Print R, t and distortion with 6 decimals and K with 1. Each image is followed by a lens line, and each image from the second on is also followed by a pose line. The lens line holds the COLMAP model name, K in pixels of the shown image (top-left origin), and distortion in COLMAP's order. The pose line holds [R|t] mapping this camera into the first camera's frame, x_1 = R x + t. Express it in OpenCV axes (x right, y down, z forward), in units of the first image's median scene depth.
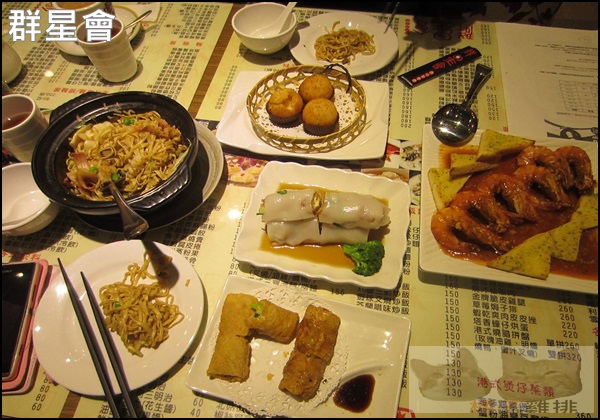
lens RADIAL K [[414.2, 0, 300.0], [0, 414.2, 210.0], [0, 0, 1]] dist [-0.027446, 0.006158]
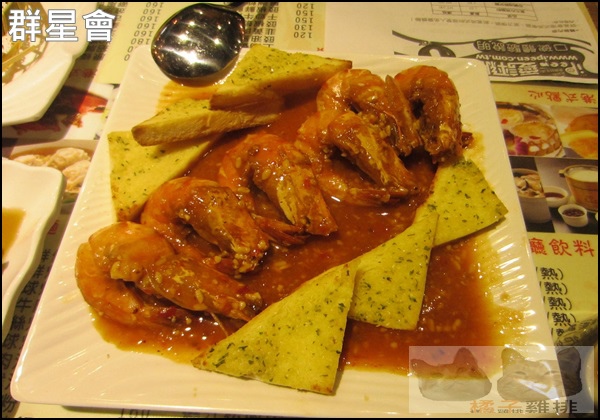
lens RADIAL K [[414.2, 0, 300.0], [0, 414.2, 210.0], [0, 0, 1]] dist [-0.027446, 0.006158]
pose [[0.992382, -0.086158, 0.088061, 0.491429], [0.082720, 0.995688, 0.041980, -0.020037], [-0.091298, -0.034375, 0.995230, 0.554864]]
